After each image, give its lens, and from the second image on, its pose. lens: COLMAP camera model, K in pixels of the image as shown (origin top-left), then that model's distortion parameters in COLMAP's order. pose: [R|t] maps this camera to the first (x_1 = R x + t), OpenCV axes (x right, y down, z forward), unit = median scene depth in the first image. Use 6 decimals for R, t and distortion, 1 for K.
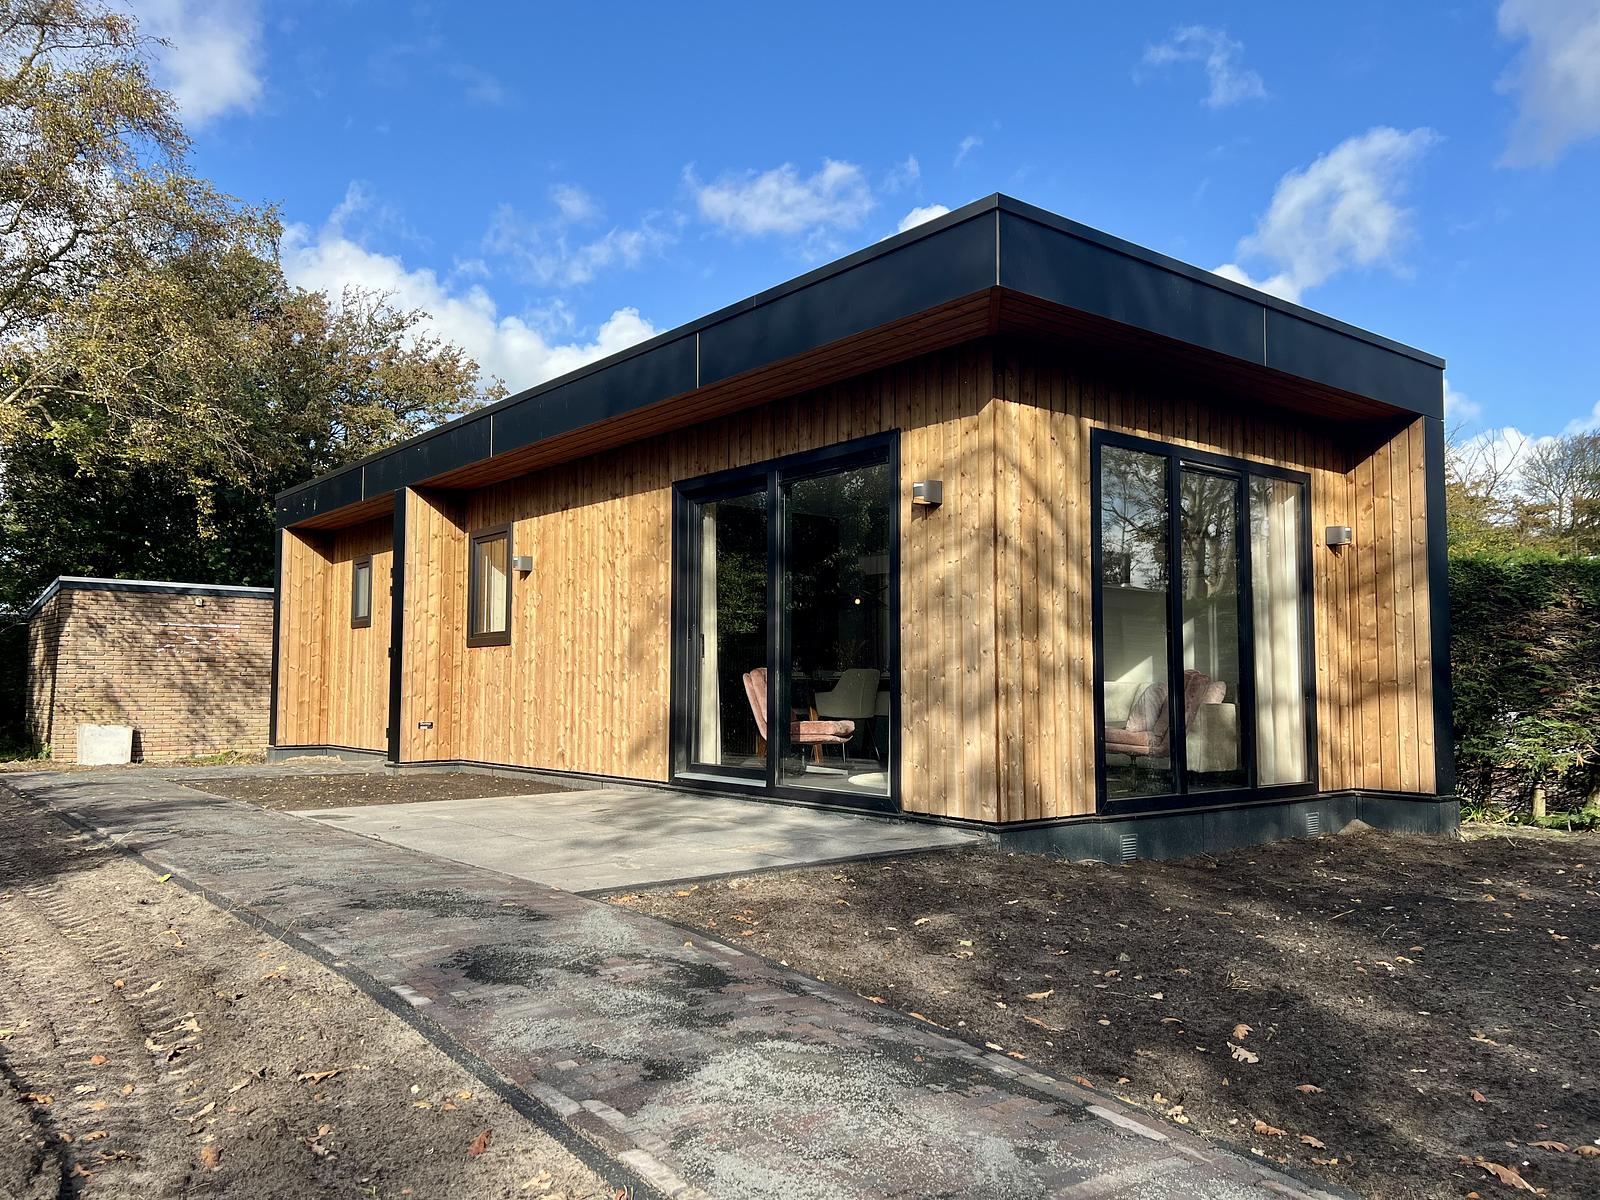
lens RADIAL K [[1195.6, 0, 797.4], [0, 1195.6, 553.9], [0, 0, 1]] dist [0.016386, -0.001367]
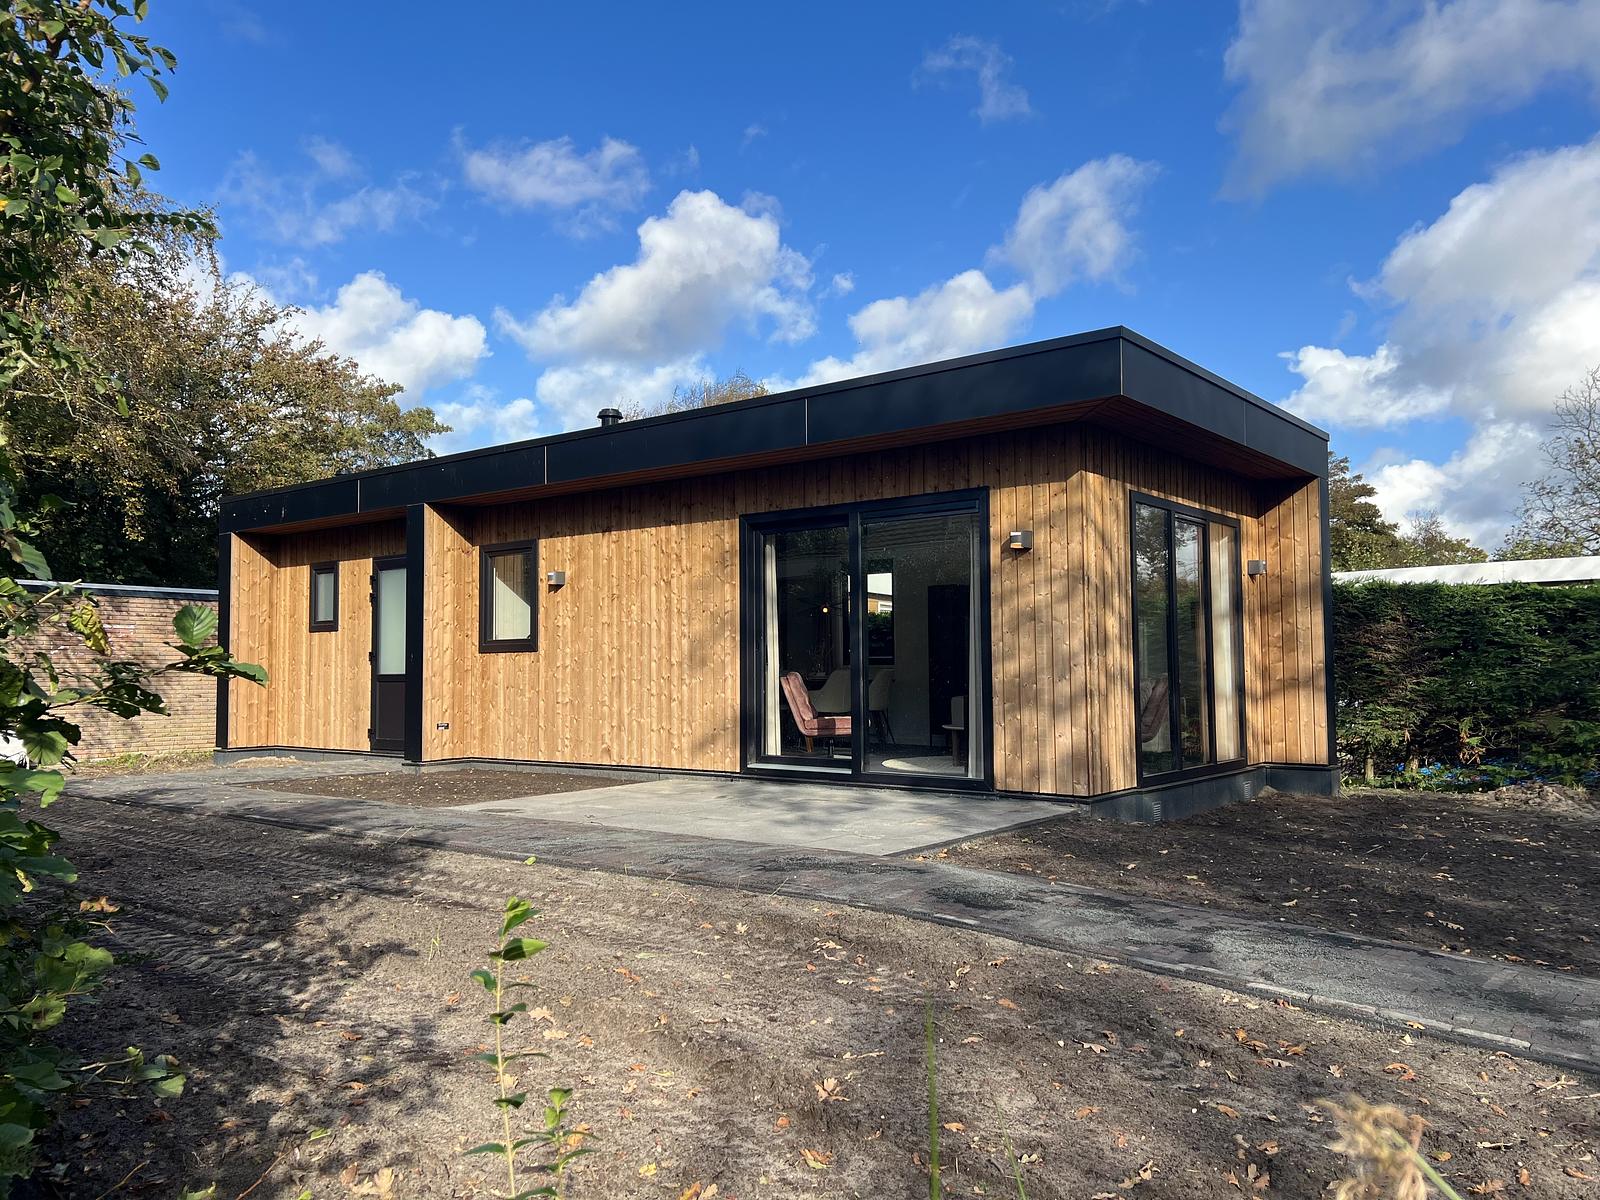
lens RADIAL K [[1204.4, 0, 797.0], [0, 1204.4, 593.5], [0, 0, 1]] dist [0.123714, -0.216345]
pose [[0.972718, 0.004078, 0.231954, -0.295615], [-0.015681, 0.998715, 0.048201, -0.037606], [-0.231460, -0.050523, 0.971532, -0.140312]]
